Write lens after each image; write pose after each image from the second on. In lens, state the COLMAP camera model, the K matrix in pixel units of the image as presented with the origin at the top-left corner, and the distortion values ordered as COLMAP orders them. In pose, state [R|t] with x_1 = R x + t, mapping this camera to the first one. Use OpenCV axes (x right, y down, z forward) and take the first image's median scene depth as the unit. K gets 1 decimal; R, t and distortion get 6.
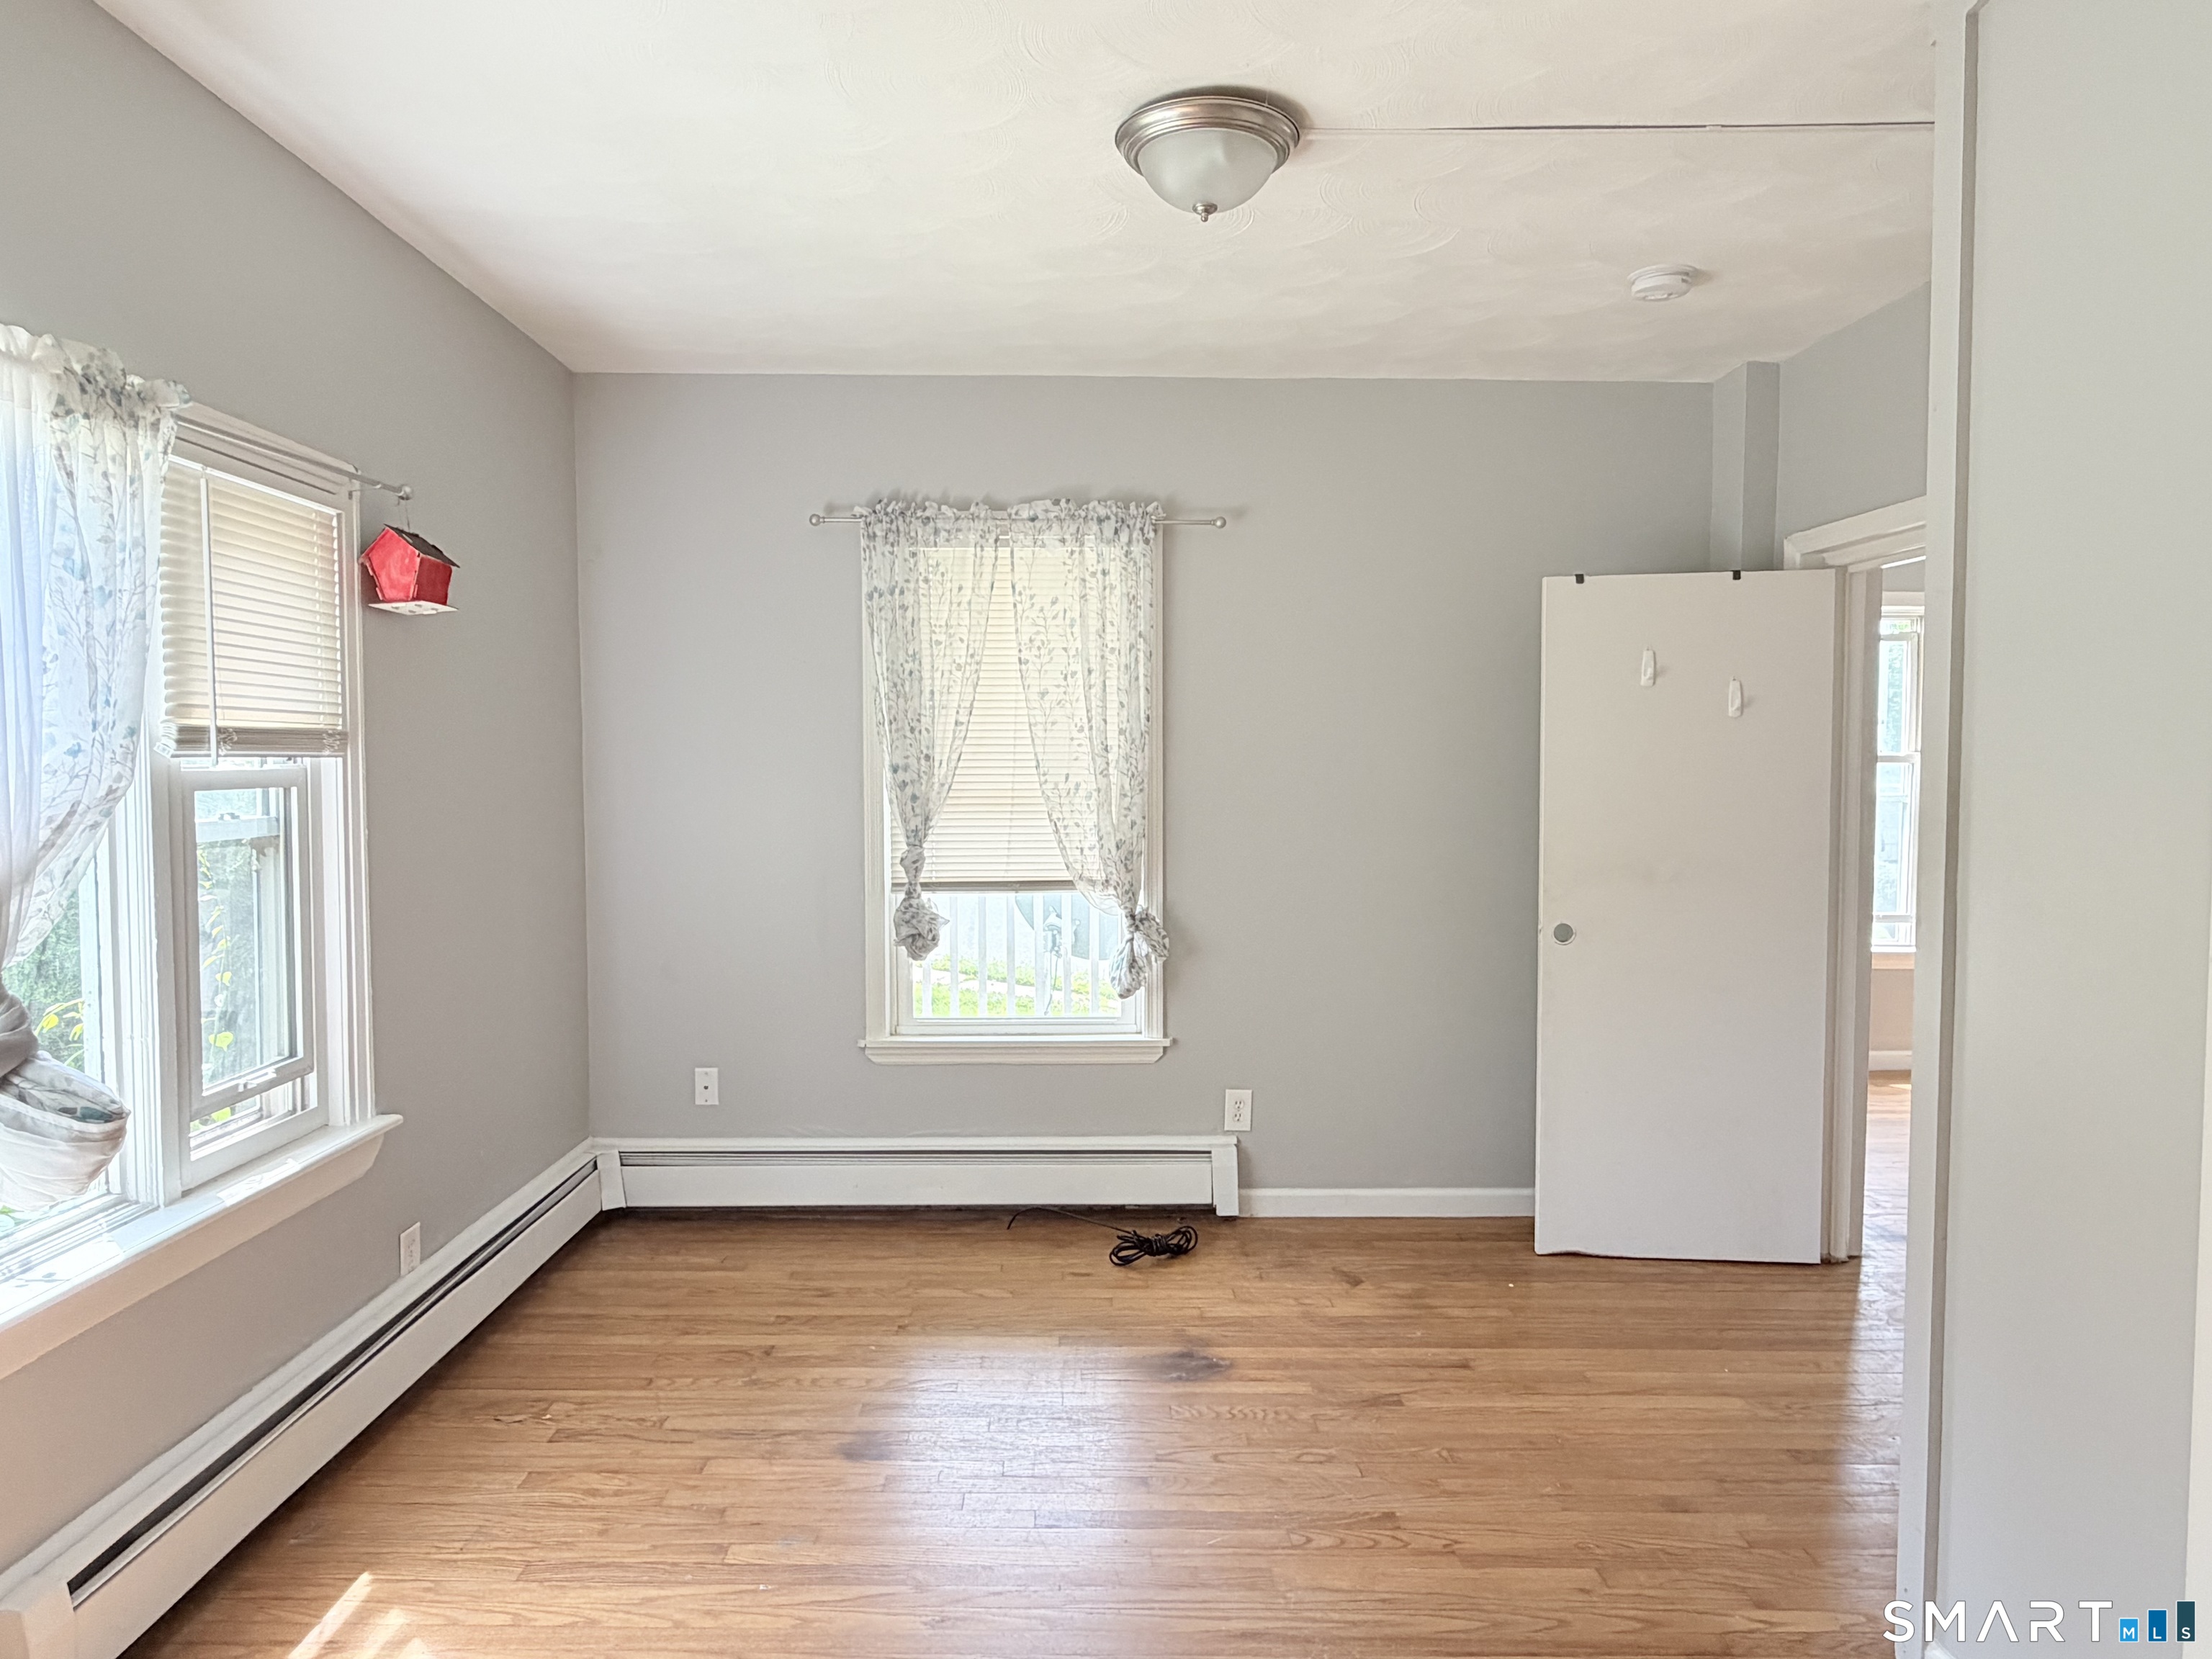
lens RADIAL K [[1336.0, 0, 1101.3], [0, 1336.0, 836.4], [0, 0, 1]] dist [0.003249, -0.001181]
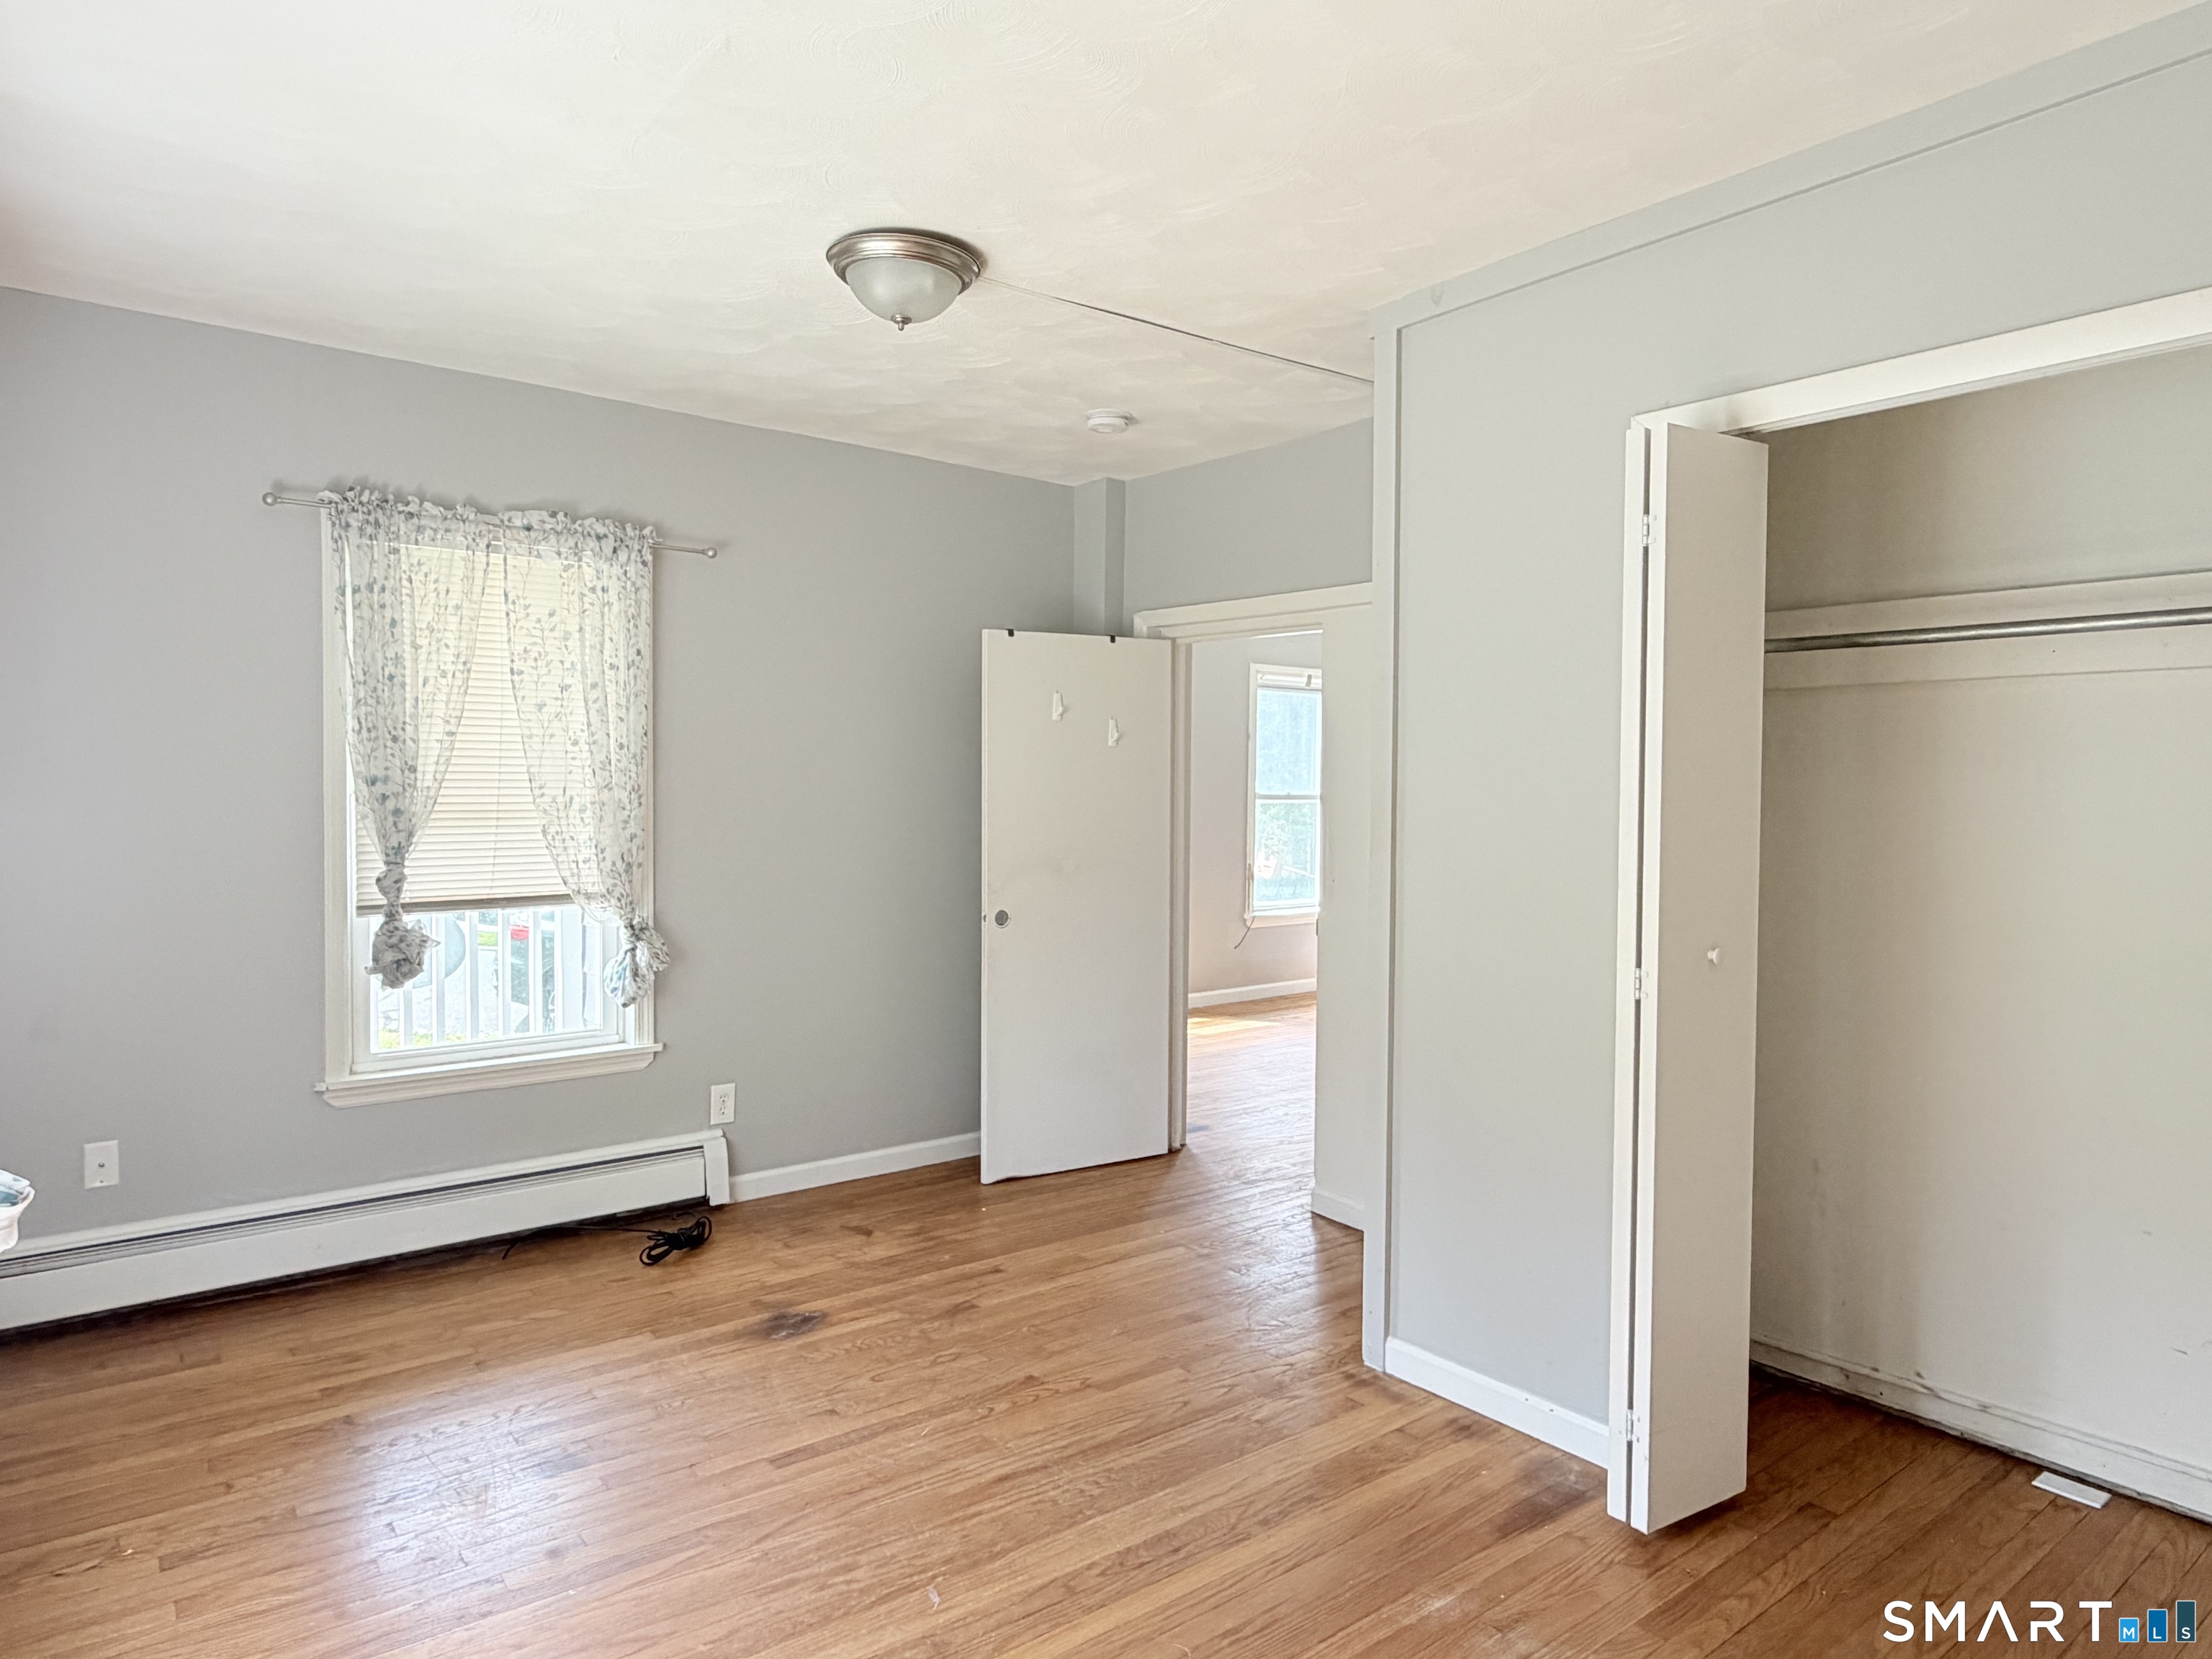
lens RADIAL K [[1331.8, 0, 1106.0], [0, 1331.8, 829.5], [0, 0, 1]] dist [0.000822, 0.001357]
pose [[0.793808, -0.014231, 0.608002, -0.312577], [0.022706, 0.999723, -0.006245, 0.000071], [-0.607745, 0.018763, 0.793911, -0.033060]]
